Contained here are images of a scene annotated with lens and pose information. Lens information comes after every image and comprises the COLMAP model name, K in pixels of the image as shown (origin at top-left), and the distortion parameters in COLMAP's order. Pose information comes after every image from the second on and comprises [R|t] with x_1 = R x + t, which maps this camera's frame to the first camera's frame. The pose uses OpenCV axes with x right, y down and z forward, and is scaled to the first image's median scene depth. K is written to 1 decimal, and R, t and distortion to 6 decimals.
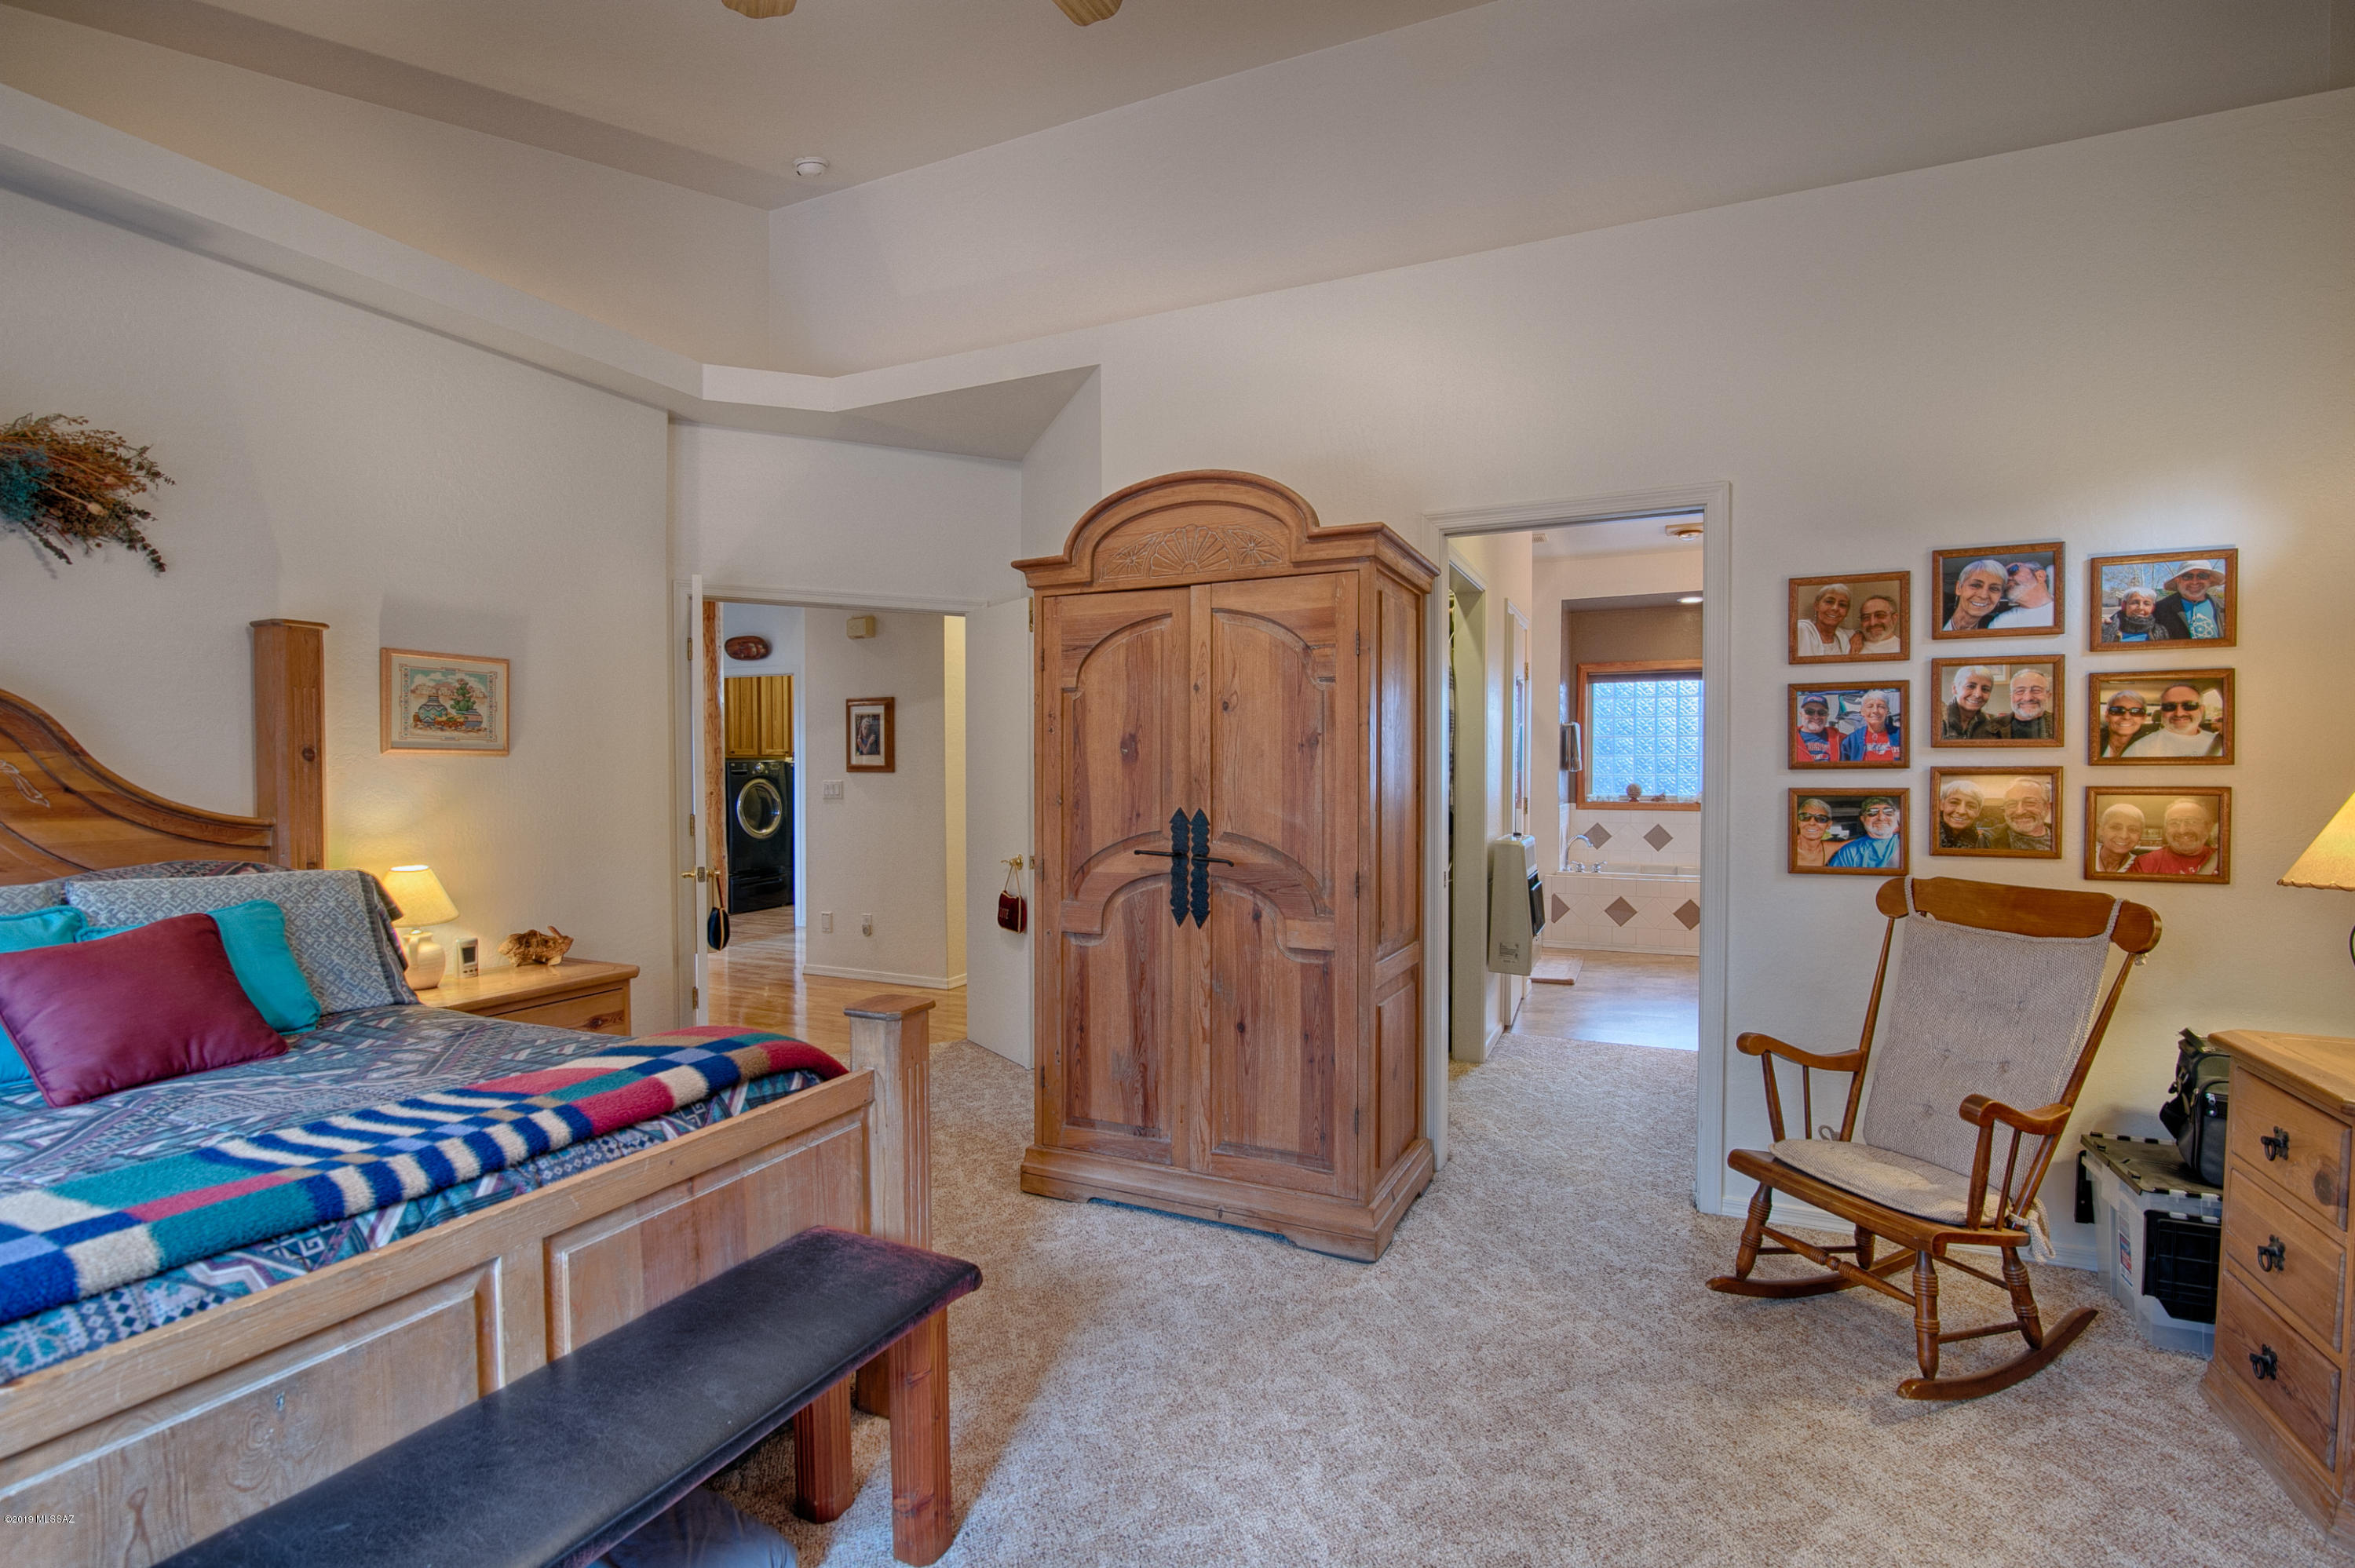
lens RADIAL K [[1082.3, 0, 1178.7], [0, 1082.3, 787.5], [0, 0, 1]] dist [-0.018738, 0.000724]
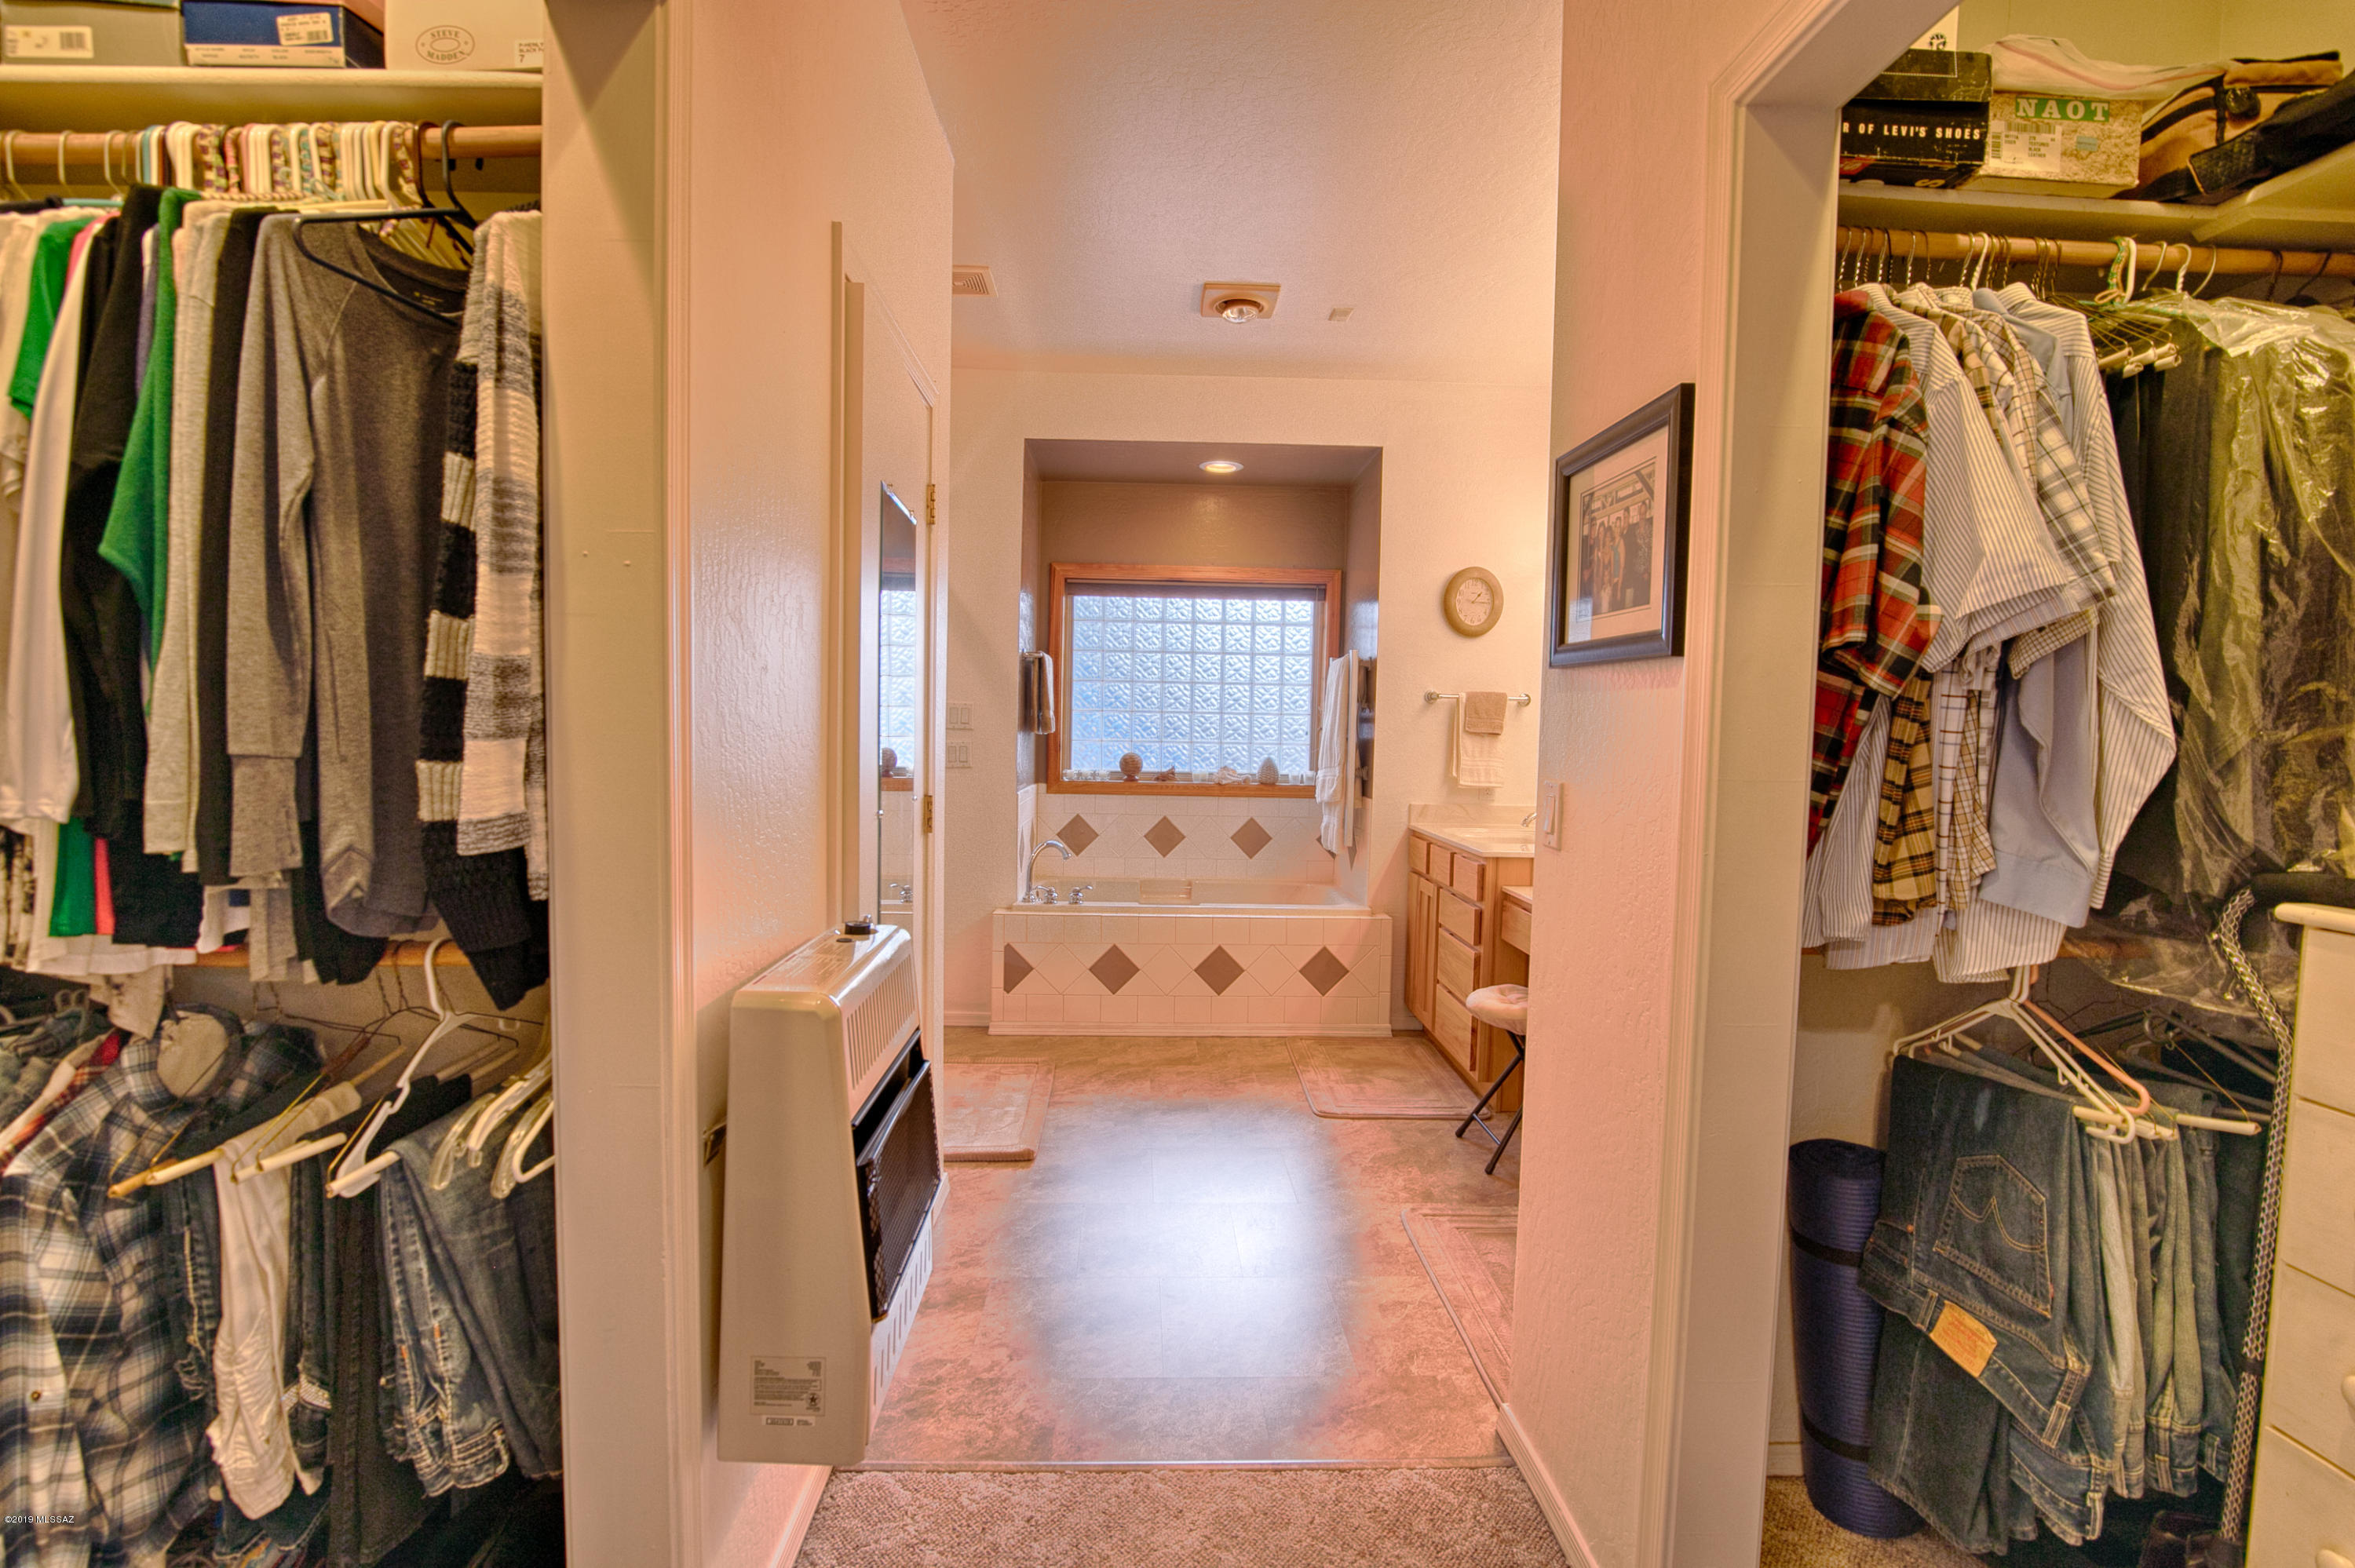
lens RADIAL K [[1082.3, 0, 1173.6], [0, 1082.3, 781.6], [0, 0, 1]] dist [-0.018738, 0.000724]
pose [[0.895087, -0.002961, 0.445882, 0.154326], [-0.013199, 0.999364, 0.033134, -0.008682], [-0.445696, -0.035543, 0.894479, 0.405494]]
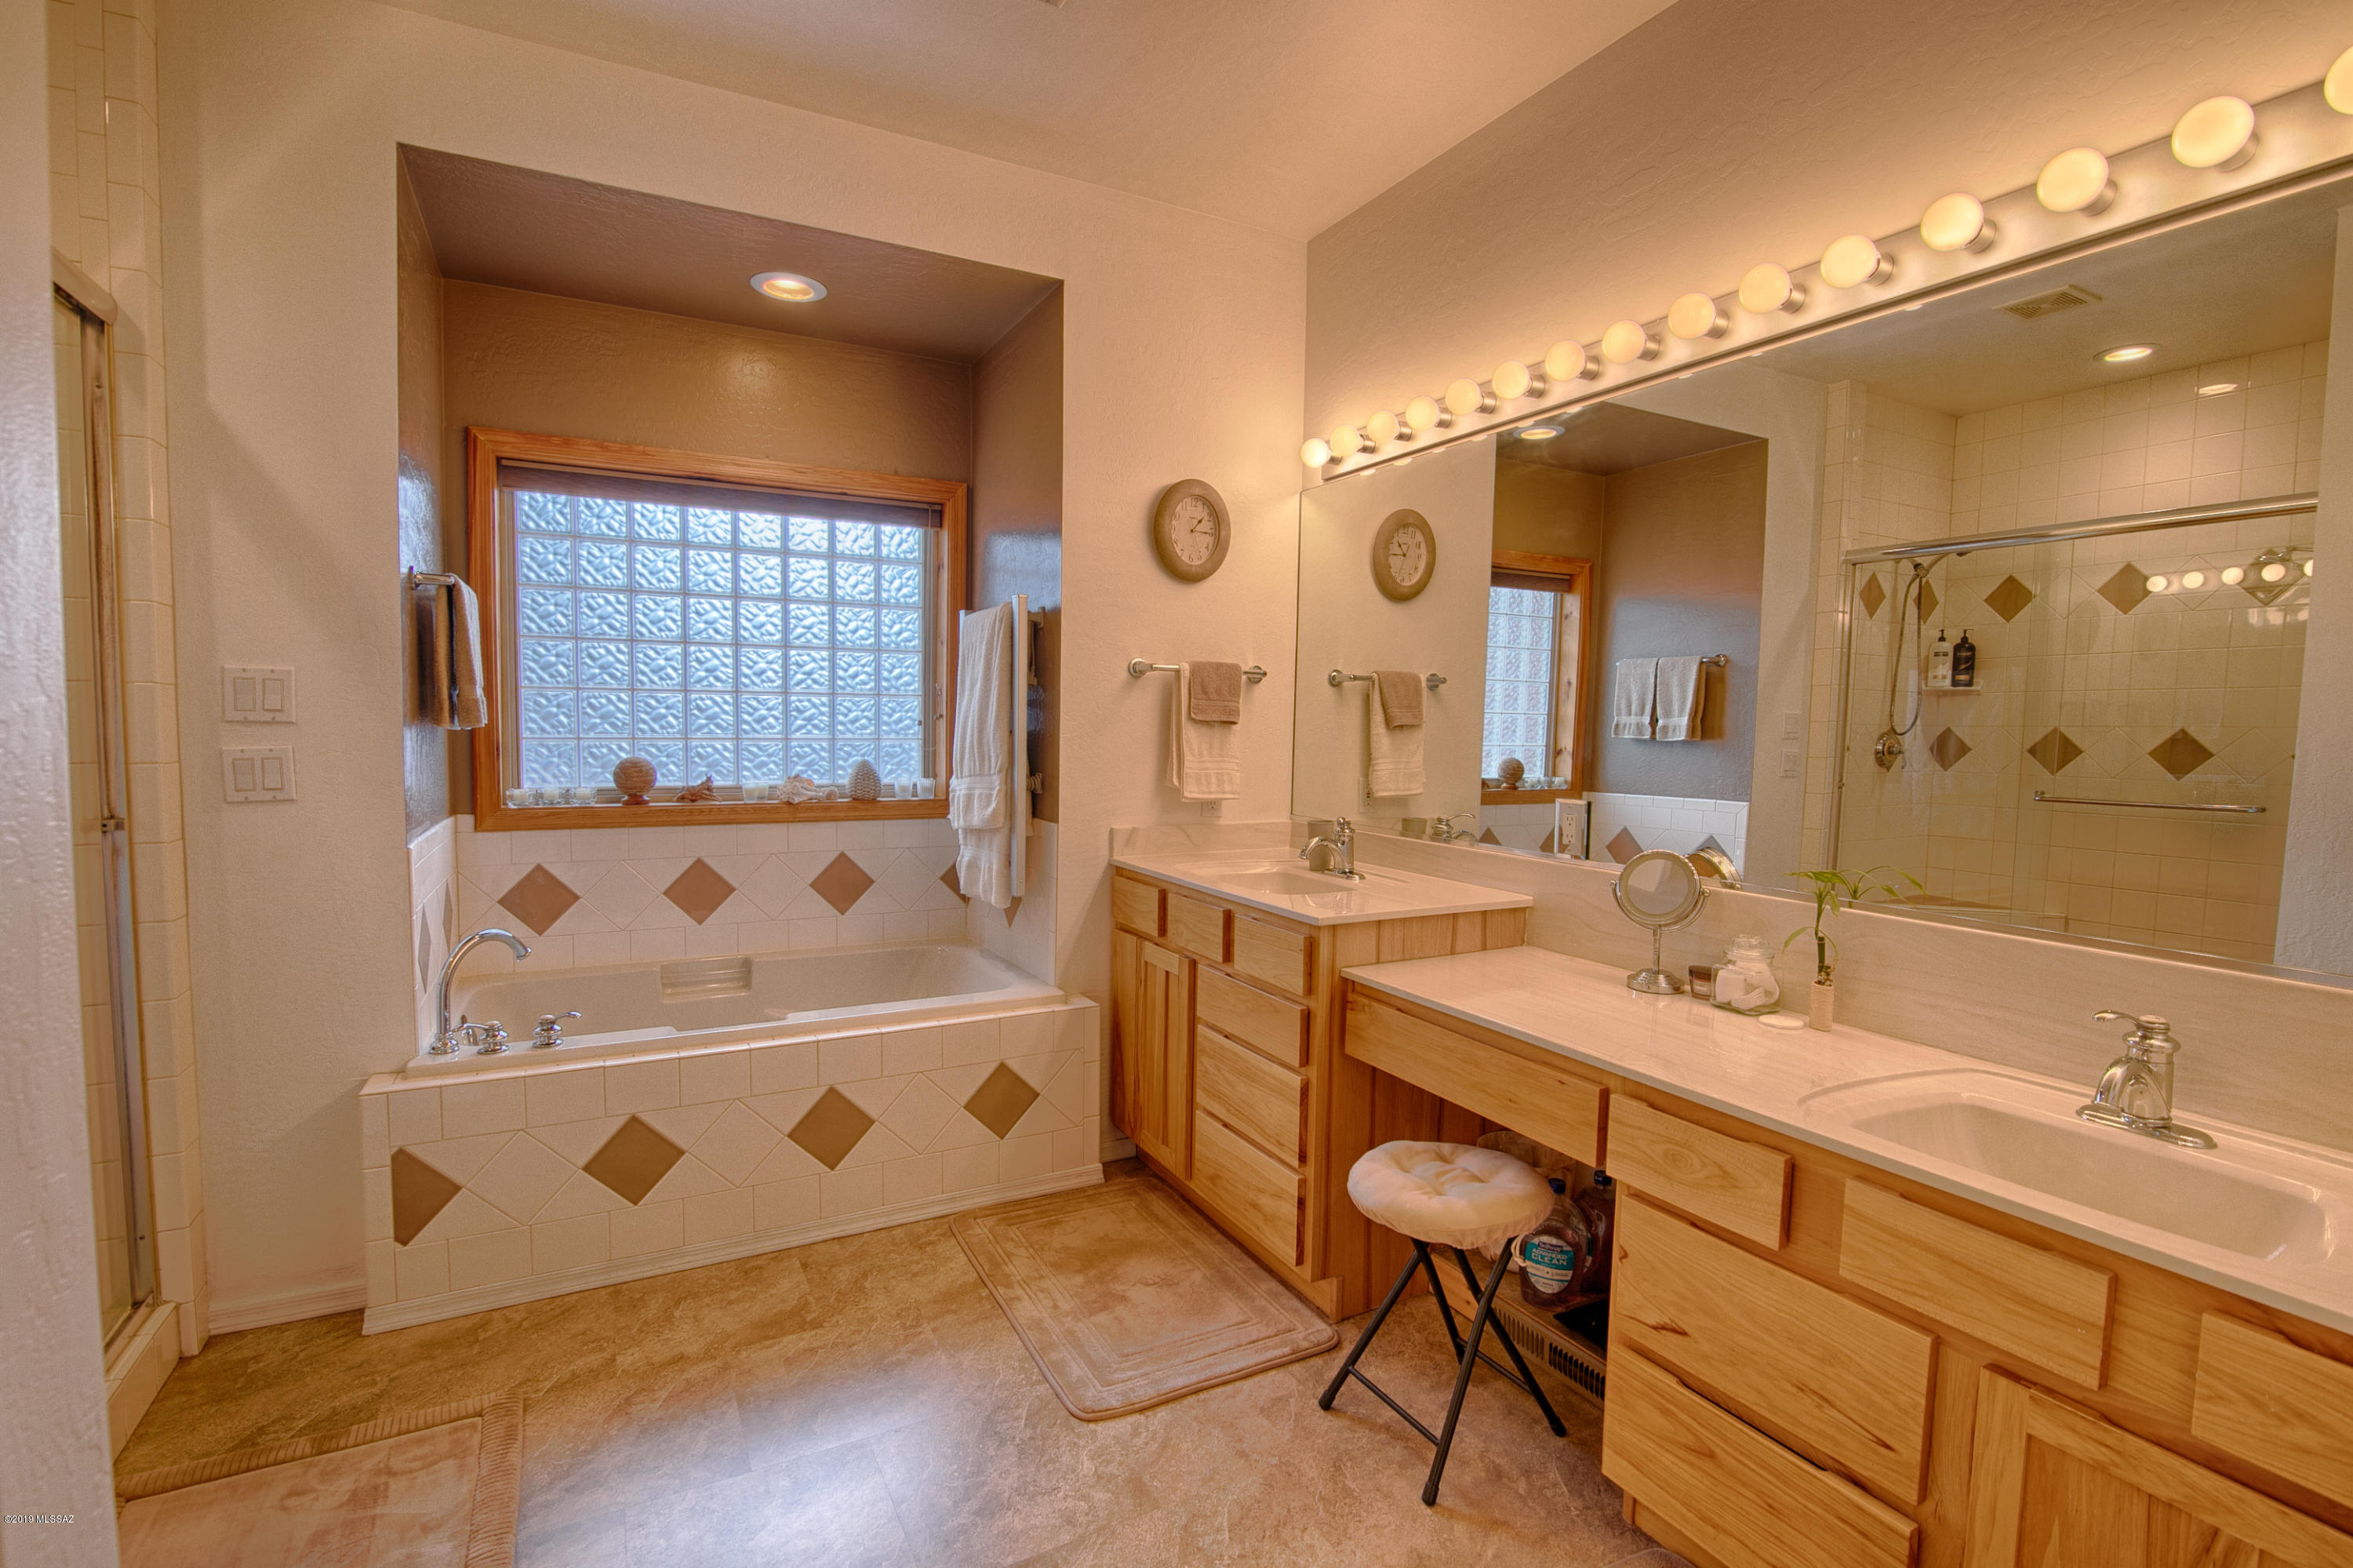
lens RADIAL K [[1081.6, 0, 1176.4], [0, 1081.6, 790.7], [0, 0, 1]] dist [-0.018738, 0.000724]
pose [[0.602560, -0.041192, 0.797010, 0.227340], [-0.000975, 0.998628, 0.052349, -0.012846], [-0.798073, -0.032321, 0.601693, 0.605333]]
